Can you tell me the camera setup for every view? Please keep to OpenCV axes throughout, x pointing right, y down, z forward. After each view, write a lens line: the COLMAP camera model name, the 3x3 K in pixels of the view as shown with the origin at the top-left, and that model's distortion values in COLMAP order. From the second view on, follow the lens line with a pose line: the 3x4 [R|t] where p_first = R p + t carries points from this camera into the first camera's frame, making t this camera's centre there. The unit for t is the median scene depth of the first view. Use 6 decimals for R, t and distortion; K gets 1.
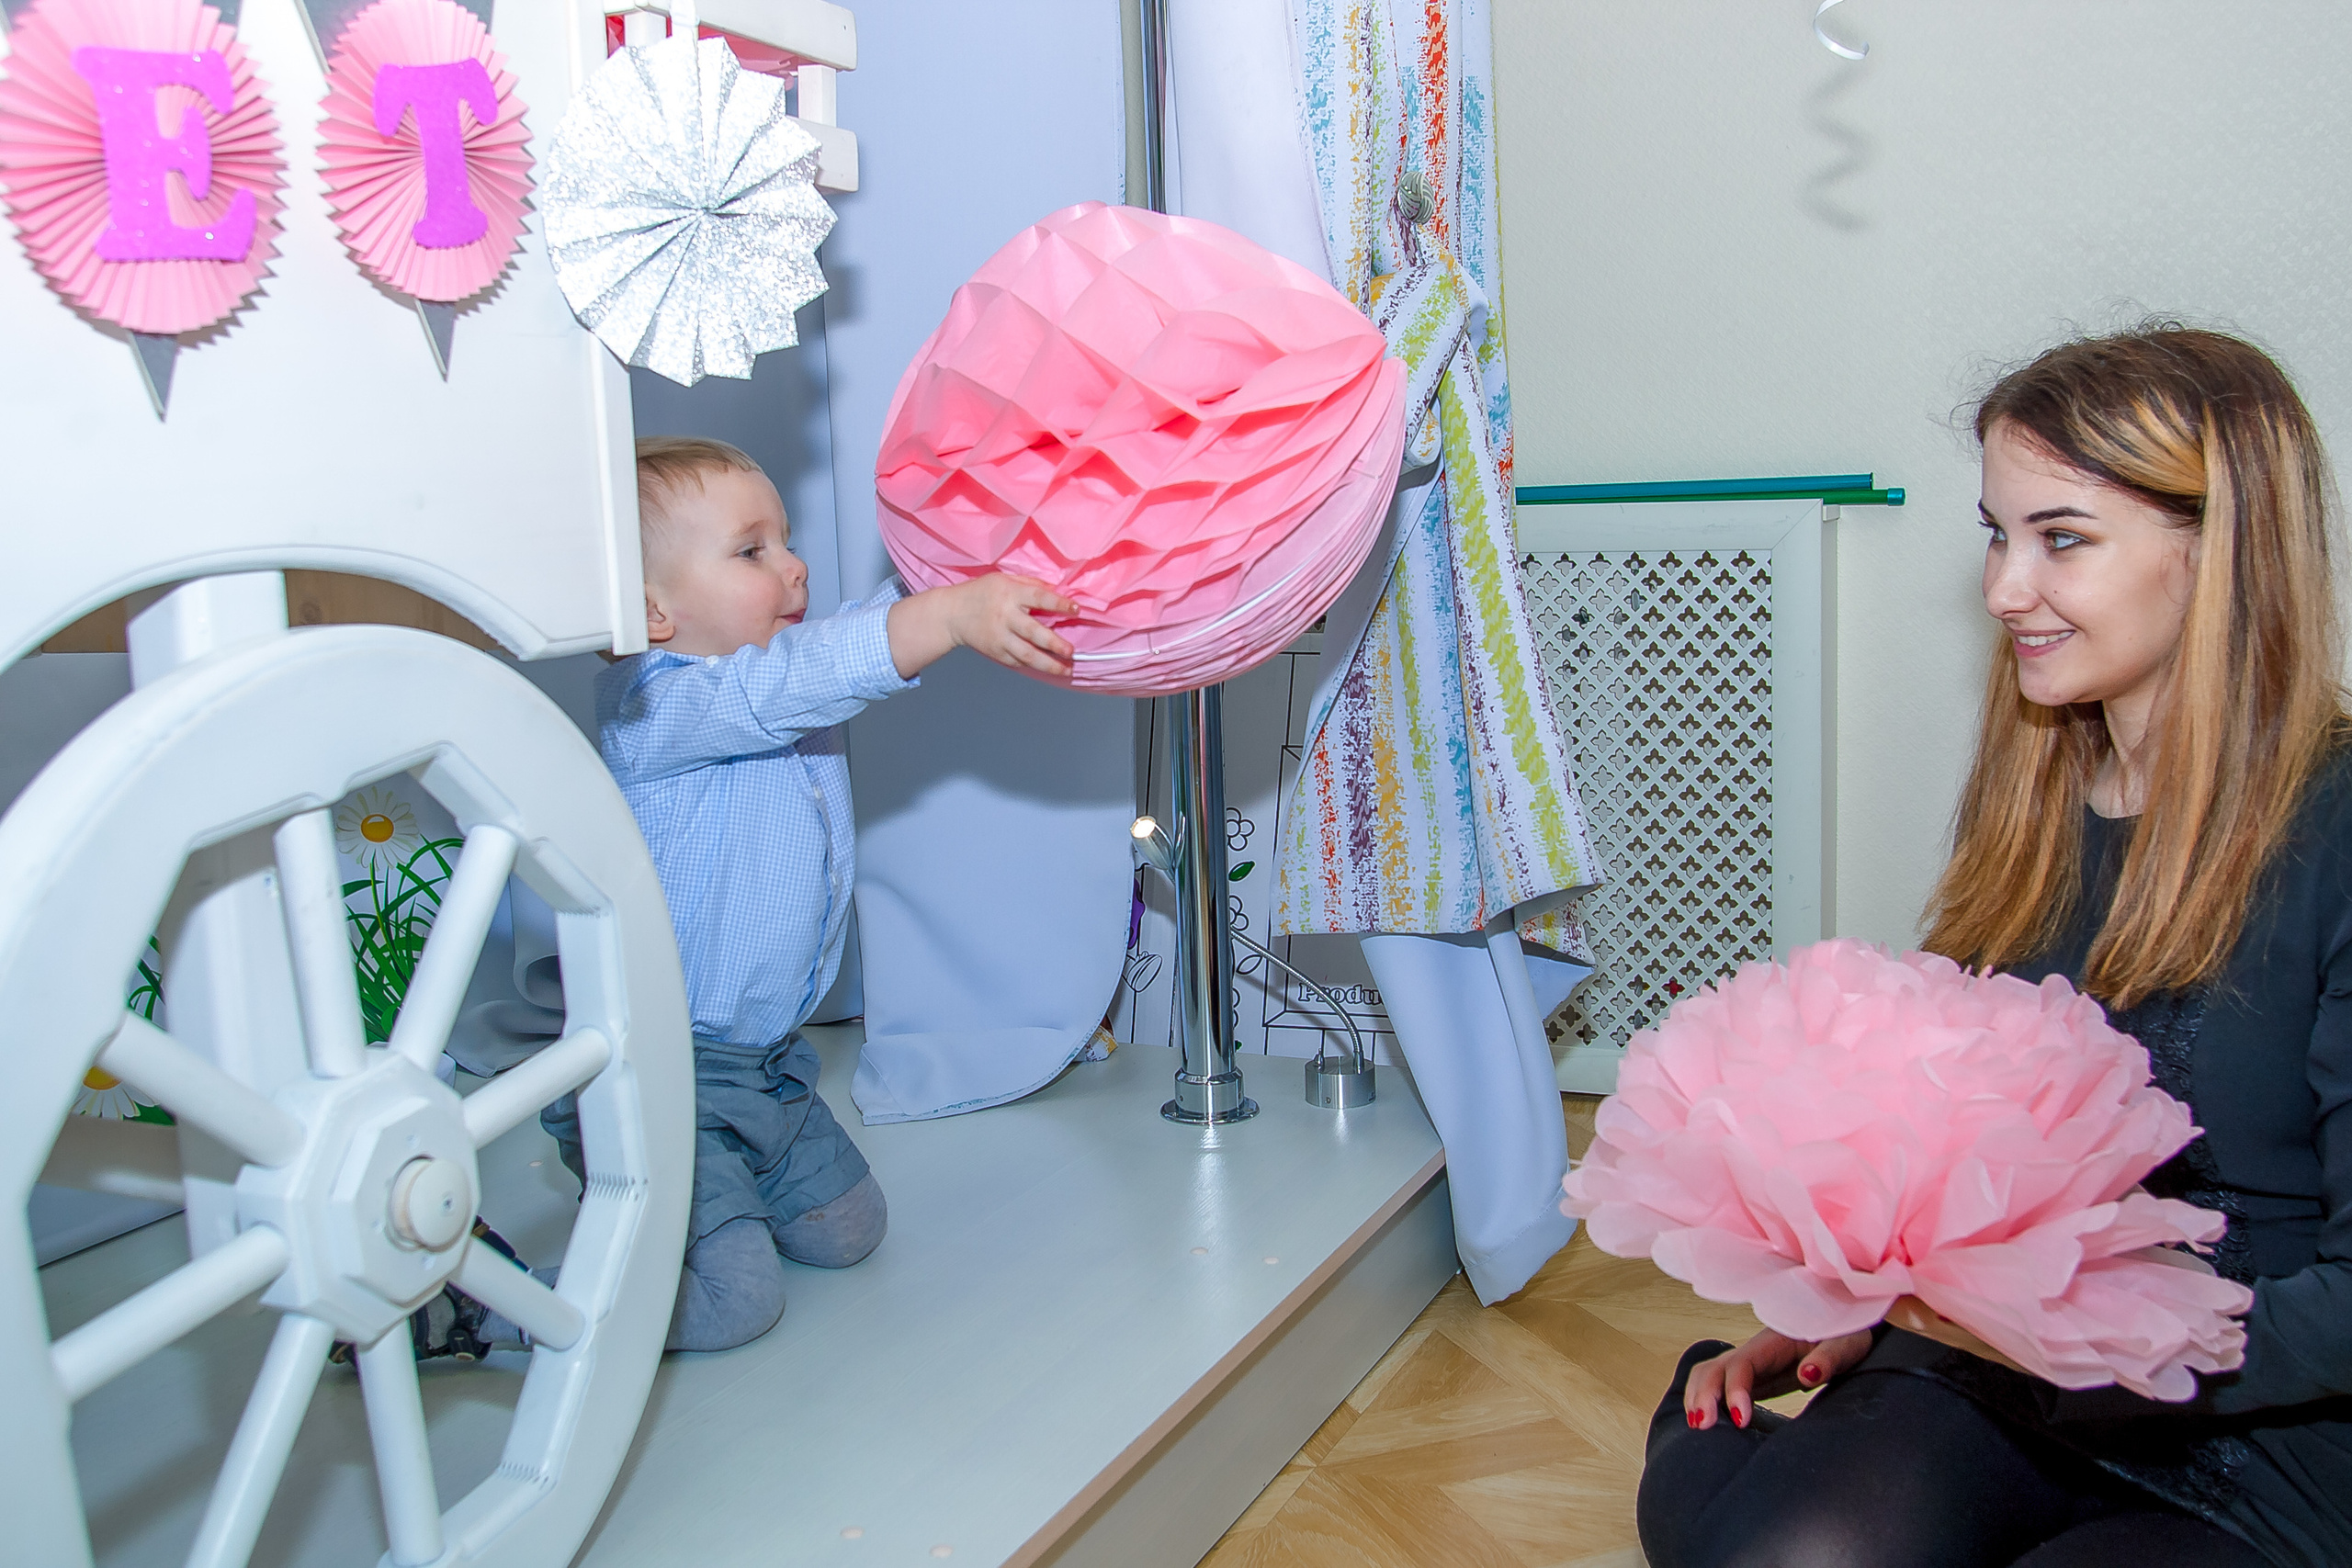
lens RADIAL K [[2347.6, 0, 1176.0], [0, 2347.6, 784.0], [0, 0, 1]] dist [-0.066163, -0.018800]
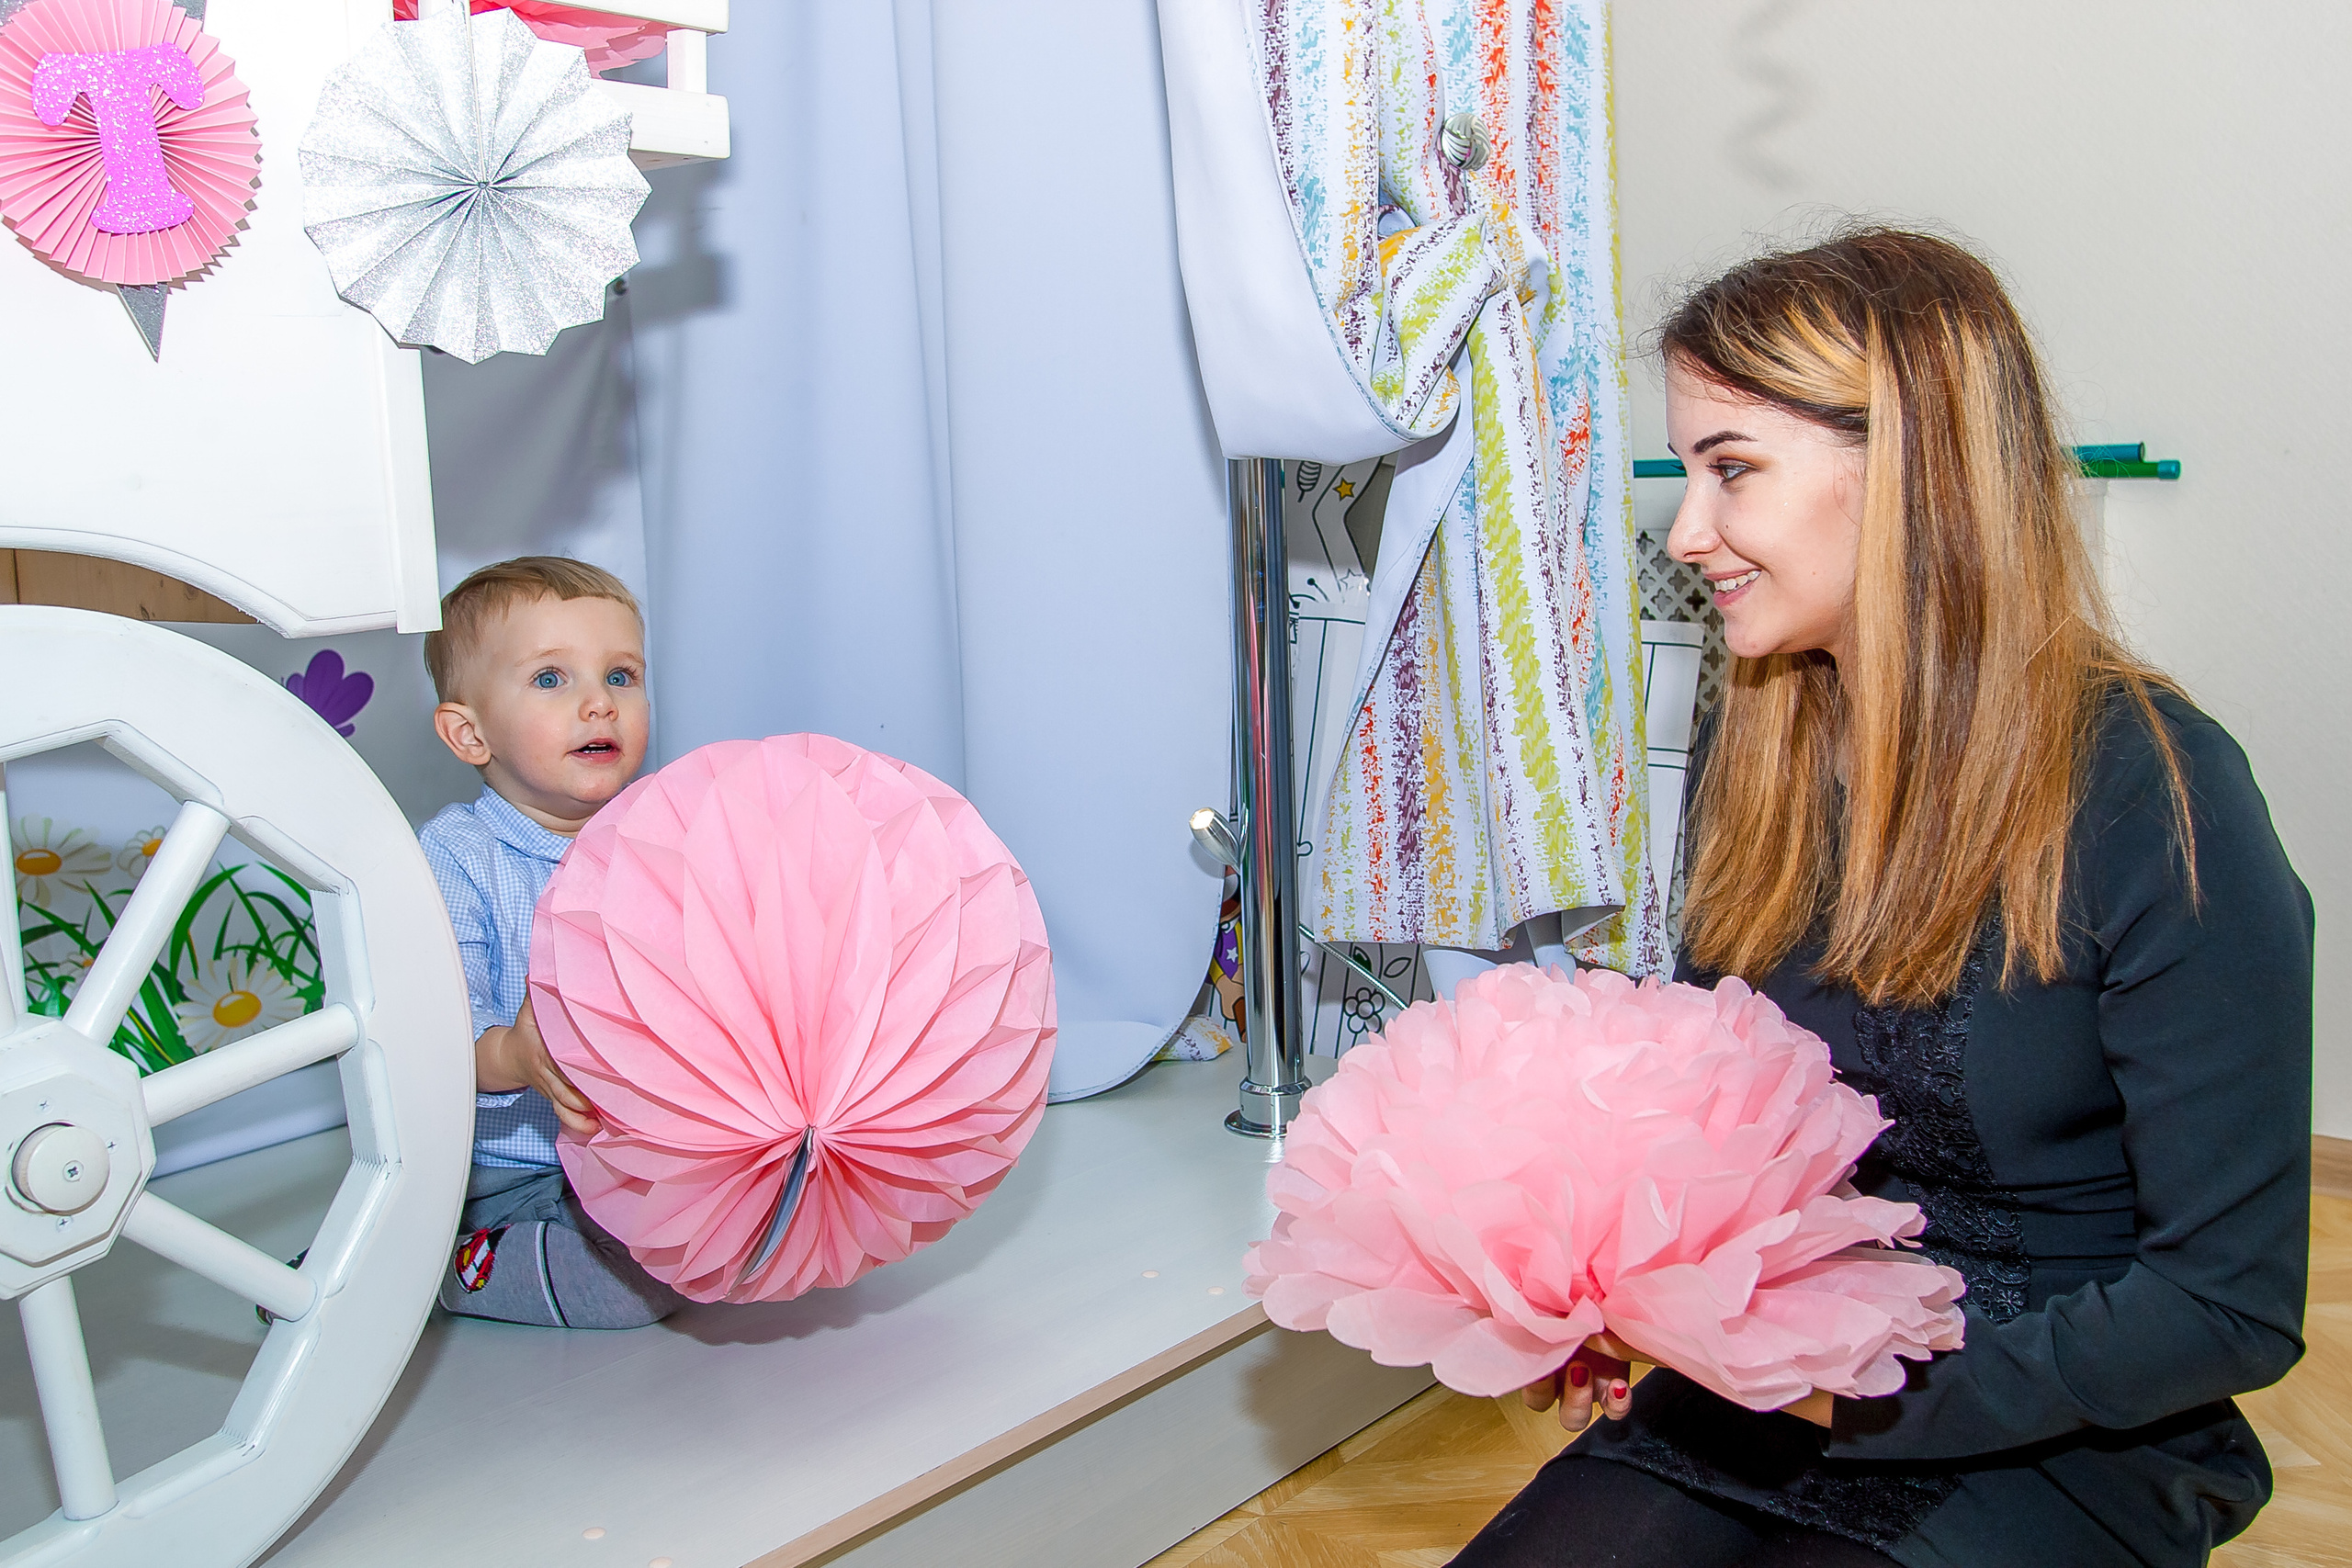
lens RADIAL K [[2409.2, 0, 1176.0], [0, 2409.2, 784.0], [0, 0, 1]] dist [-0.062003, 0.024355]
pose [[0.966066, 0.037771, -0.255519, 0.251638], [-0.033880, 0.999233, 0.019613, -0.016119], [0.256064, -0.010291, 0.966605, 0.068204]]
